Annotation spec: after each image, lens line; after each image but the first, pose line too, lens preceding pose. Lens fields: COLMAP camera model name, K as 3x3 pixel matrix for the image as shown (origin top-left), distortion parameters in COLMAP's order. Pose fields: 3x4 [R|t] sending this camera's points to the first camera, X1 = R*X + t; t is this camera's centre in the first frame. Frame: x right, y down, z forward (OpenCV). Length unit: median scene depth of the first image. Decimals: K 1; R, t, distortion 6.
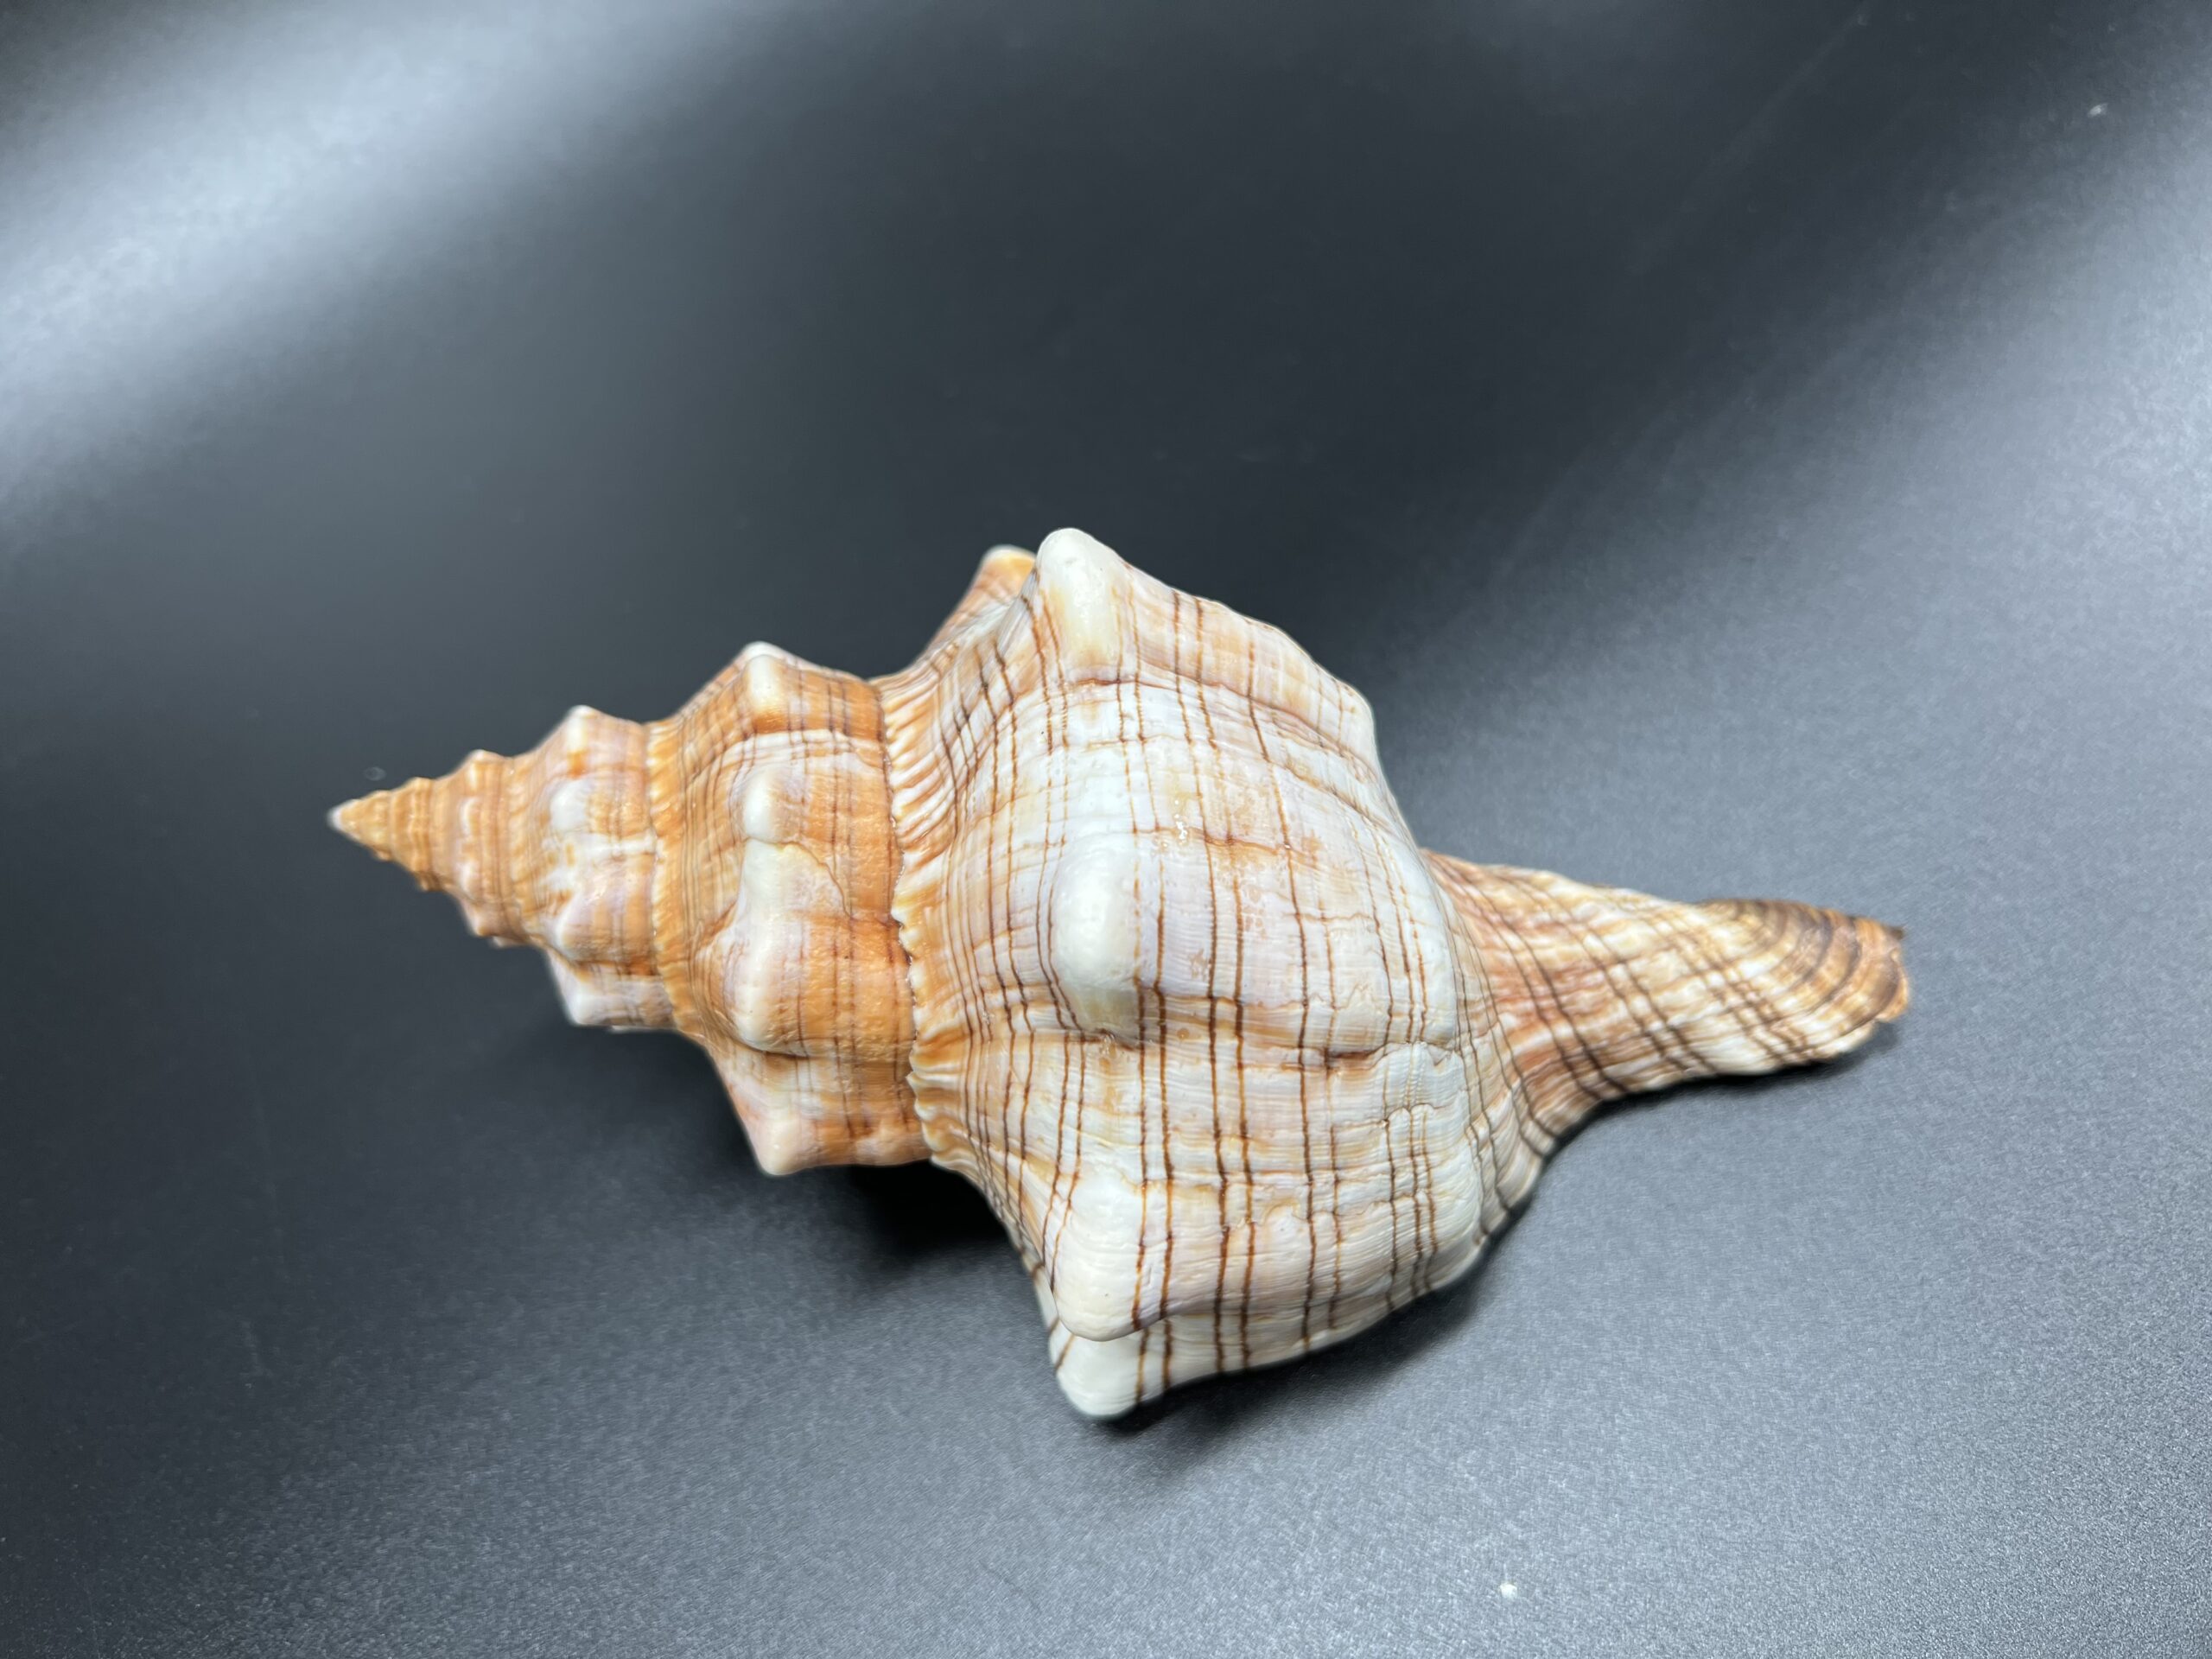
lens RADIAL K [[1701.1, 0, 1103.7], [0, 1701.1, 834.8], [0, 0, 1]] dist [0.012559, -0.029545]
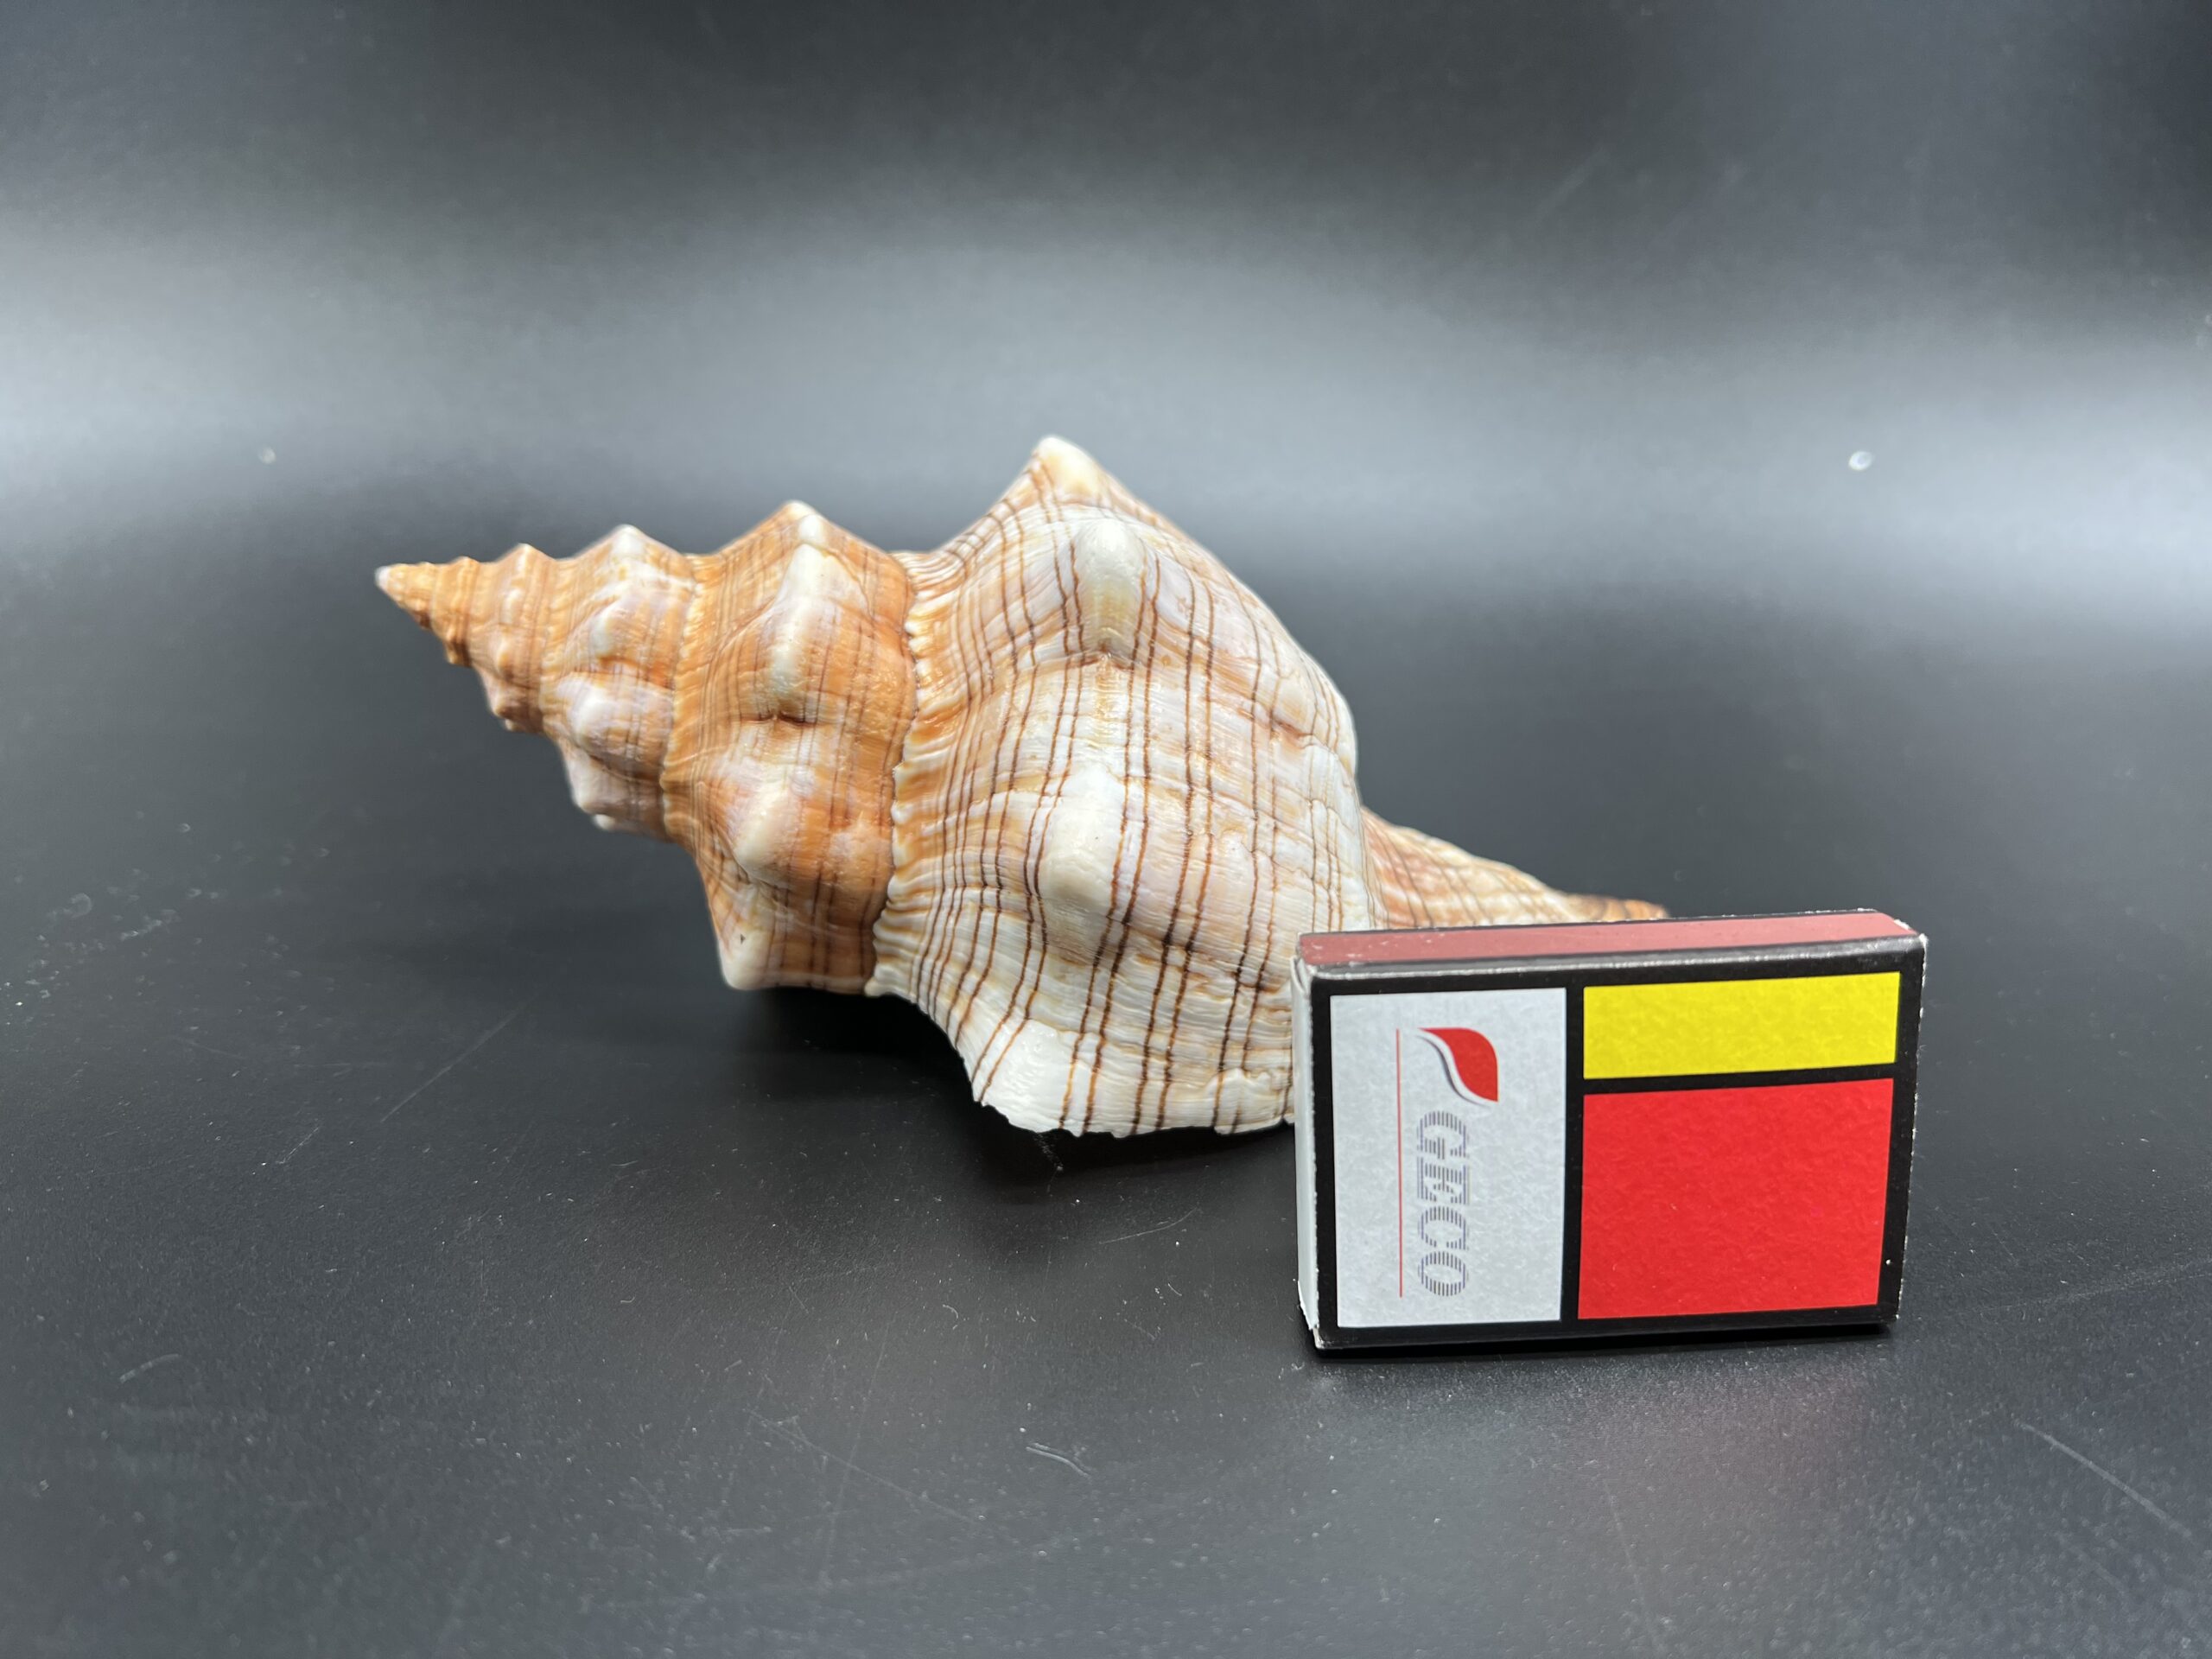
lens RADIAL K [[1701.1, 0, 1098.3], [0, 1701.1, 850.2], [0, 0, 1]] dist [0.012559, -0.029545]
pose [[0.970936, 0.150766, 0.185884, -0.194547], [-0.027224, 0.841183, -0.540064, 0.834540], [-0.237785, 0.519308, 0.820840, 0.066001]]
